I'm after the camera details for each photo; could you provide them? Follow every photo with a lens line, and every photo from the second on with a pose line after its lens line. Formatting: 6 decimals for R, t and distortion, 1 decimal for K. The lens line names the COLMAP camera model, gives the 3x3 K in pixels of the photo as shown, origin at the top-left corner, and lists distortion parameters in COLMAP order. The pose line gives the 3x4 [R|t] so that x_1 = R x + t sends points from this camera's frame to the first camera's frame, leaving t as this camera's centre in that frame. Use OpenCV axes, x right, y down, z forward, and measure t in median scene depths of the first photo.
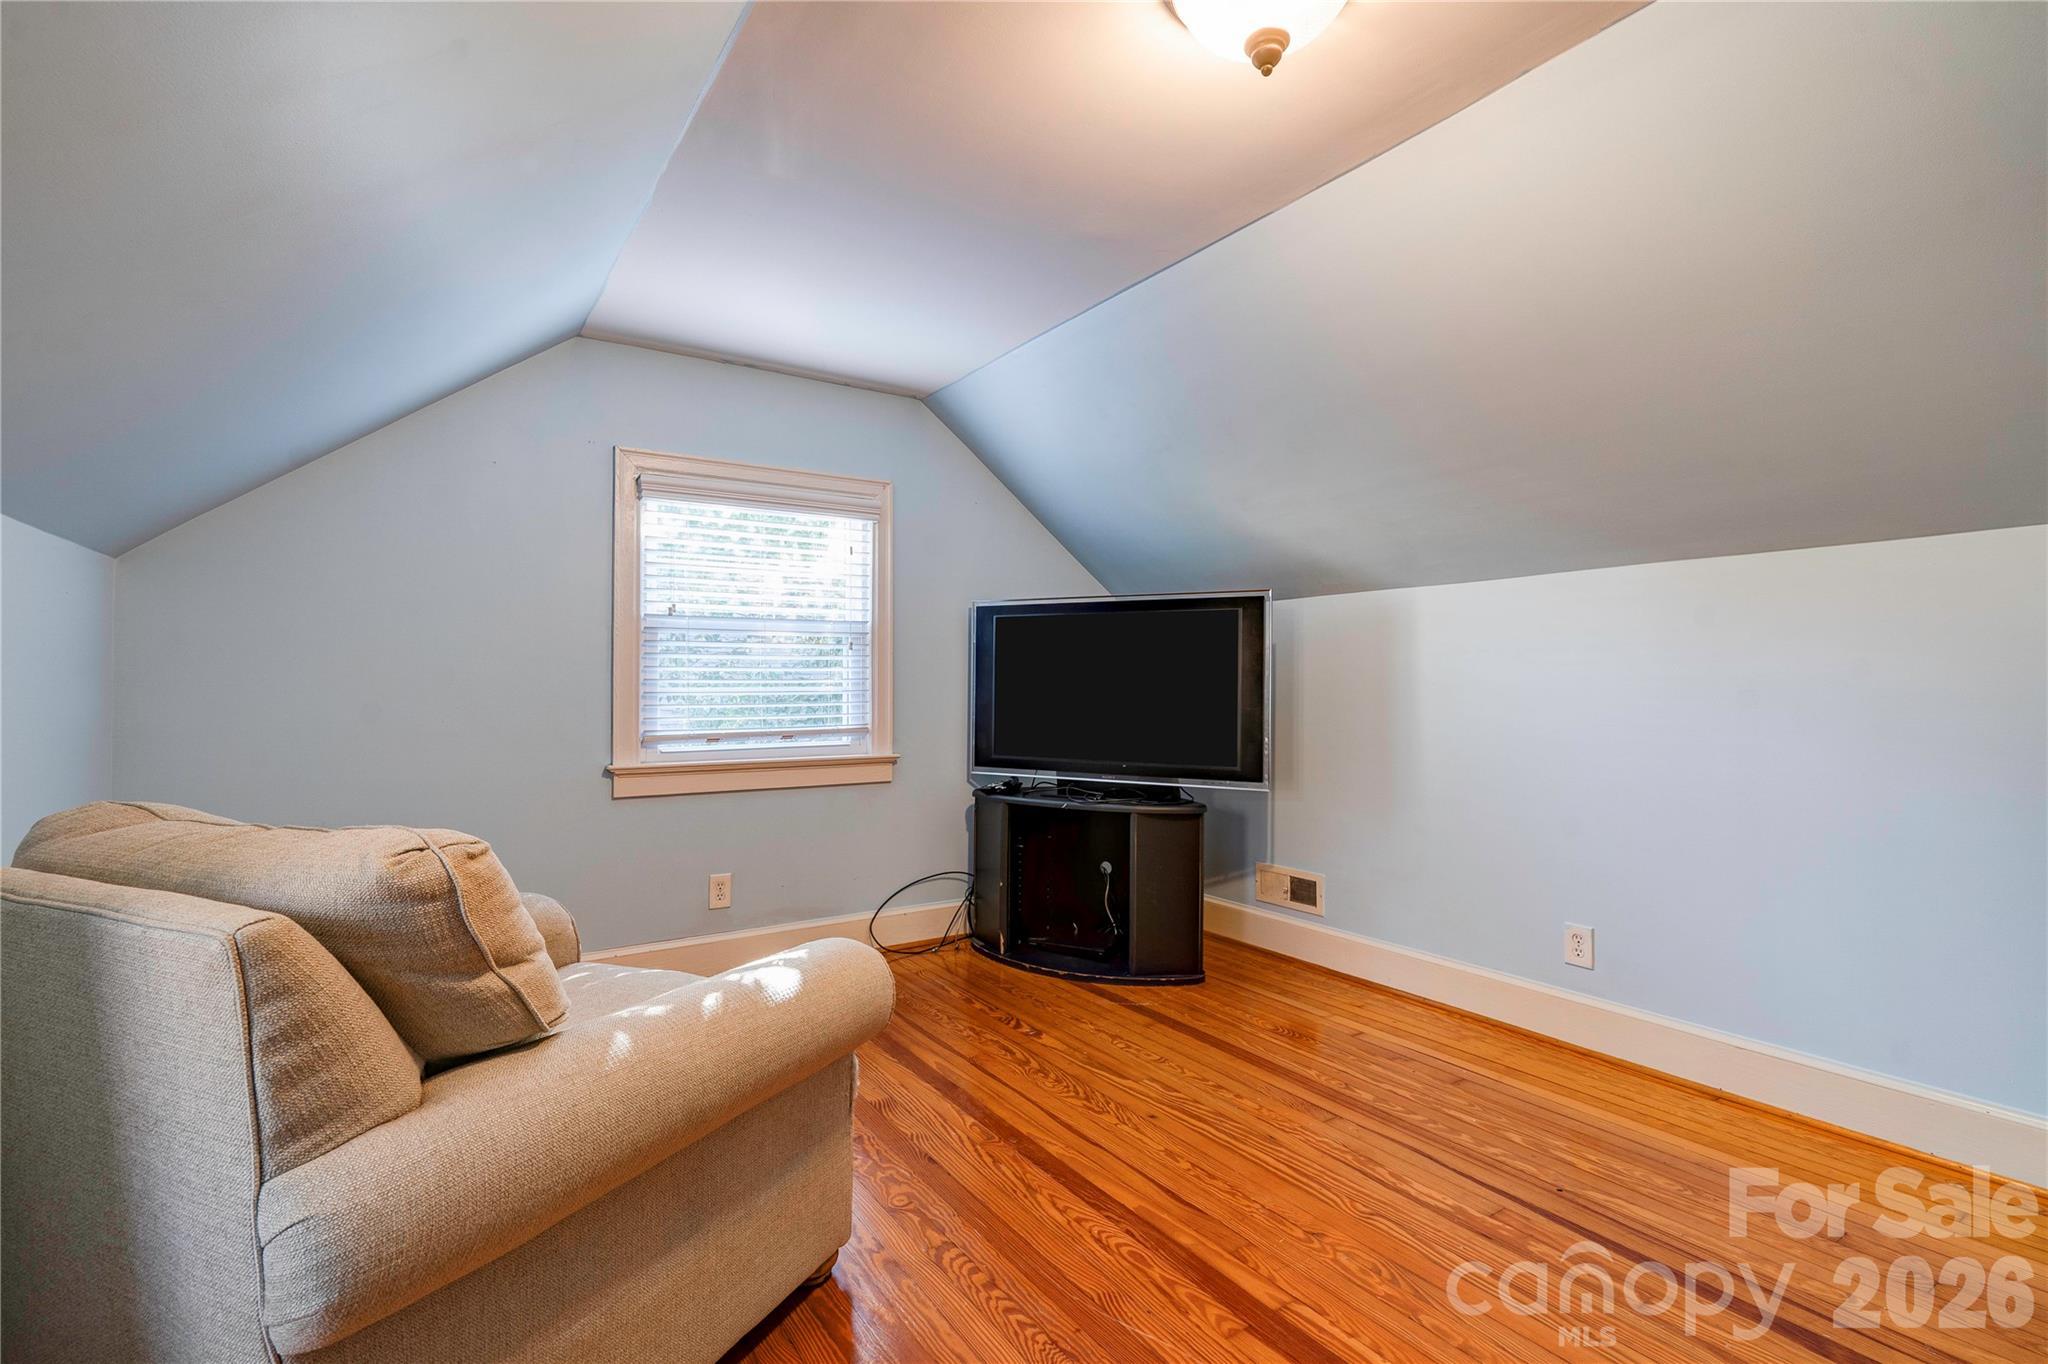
lens RADIAL K [[936.7, 0, 997.4], [0, 936.7, 677.4], [0, 0, 1]] dist [-0.005843, 0.013103]
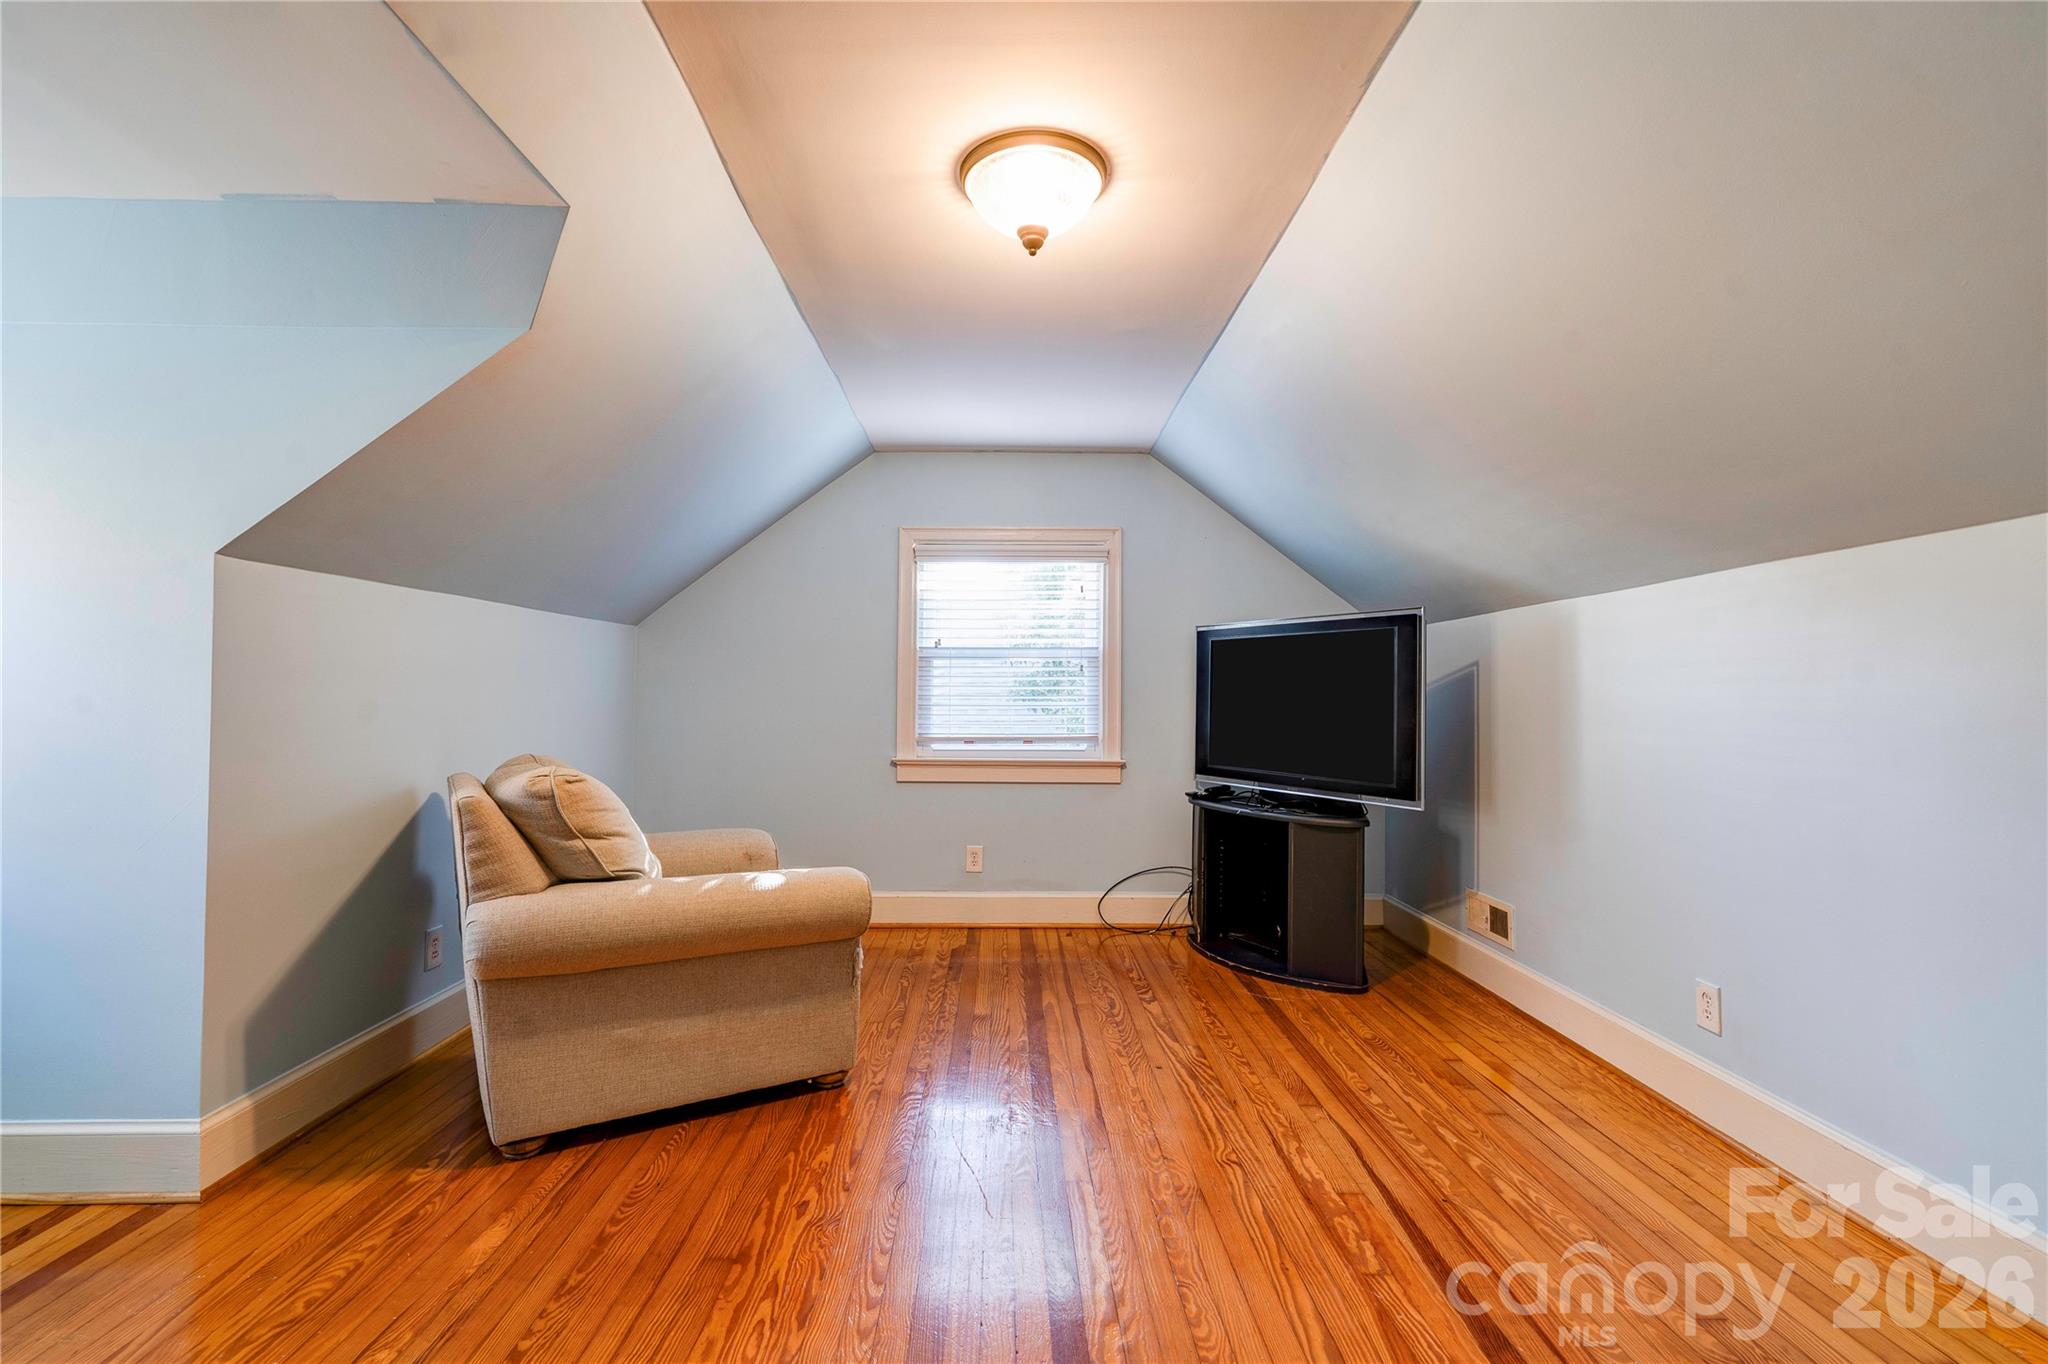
lens RADIAL K [[936.7, 0, 997.4], [0, 936.7, 677.4], [0, 0, 1]] dist [-0.005843, 0.013103]
pose [[0.837761, -0.007383, -0.545987, 0.456246], [-0.001057, 0.999885, -0.015143, -0.003759], [0.546035, 0.013264, 0.837657, -0.076528]]
